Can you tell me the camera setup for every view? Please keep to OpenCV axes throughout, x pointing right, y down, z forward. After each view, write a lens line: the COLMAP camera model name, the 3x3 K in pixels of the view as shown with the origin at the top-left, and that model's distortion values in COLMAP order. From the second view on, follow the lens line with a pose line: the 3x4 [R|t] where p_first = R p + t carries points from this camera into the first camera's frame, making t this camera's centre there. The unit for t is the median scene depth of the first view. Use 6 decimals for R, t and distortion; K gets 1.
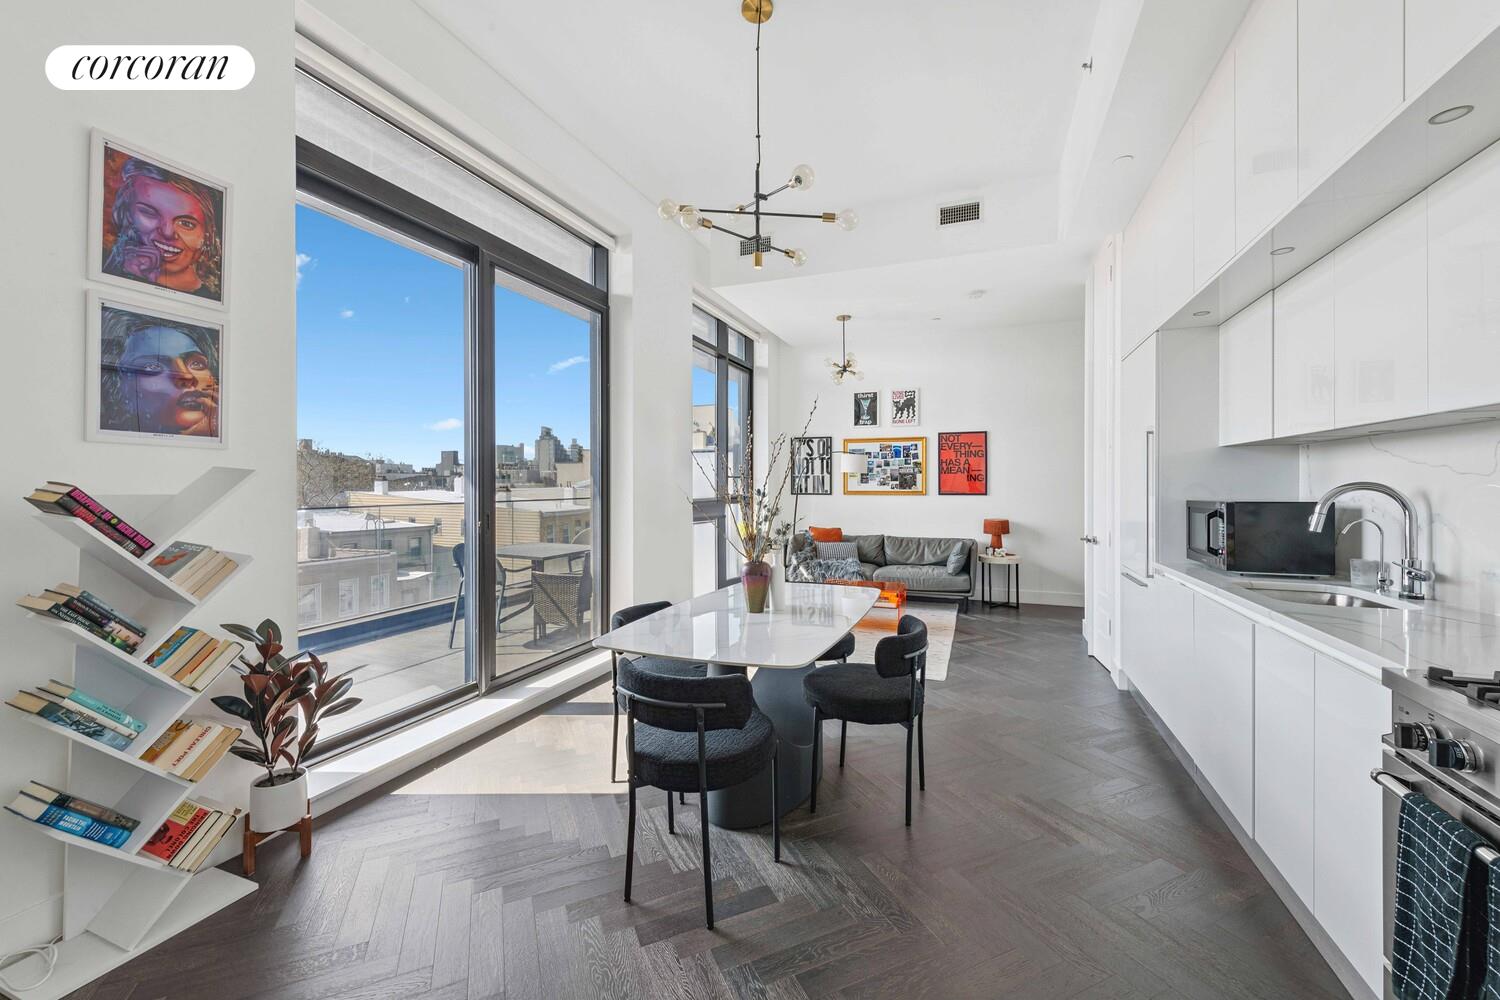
lens RADIAL K [[594.2, 0, 751.5], [0, 594.2, 491.5], [0, 0, 1]] dist [0.000028, 0.000000]
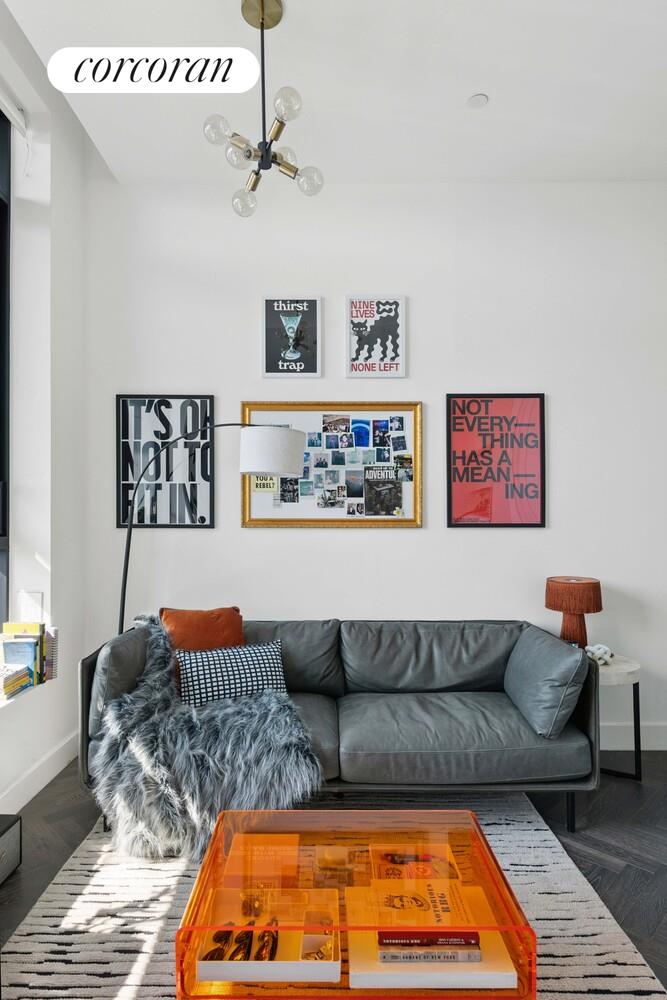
lens RADIAL K [[569.0, 0, 330.4], [0, 569.0, 522.6], [0, 0, 1]] dist [0.004448, 0.000068]
pose [[0.930646, -0.001093, 0.365919, 0.063764], [0.001622, 0.999998, -0.001139, 0.002379], [-0.365917, 0.001653, 0.930646, 0.603745]]
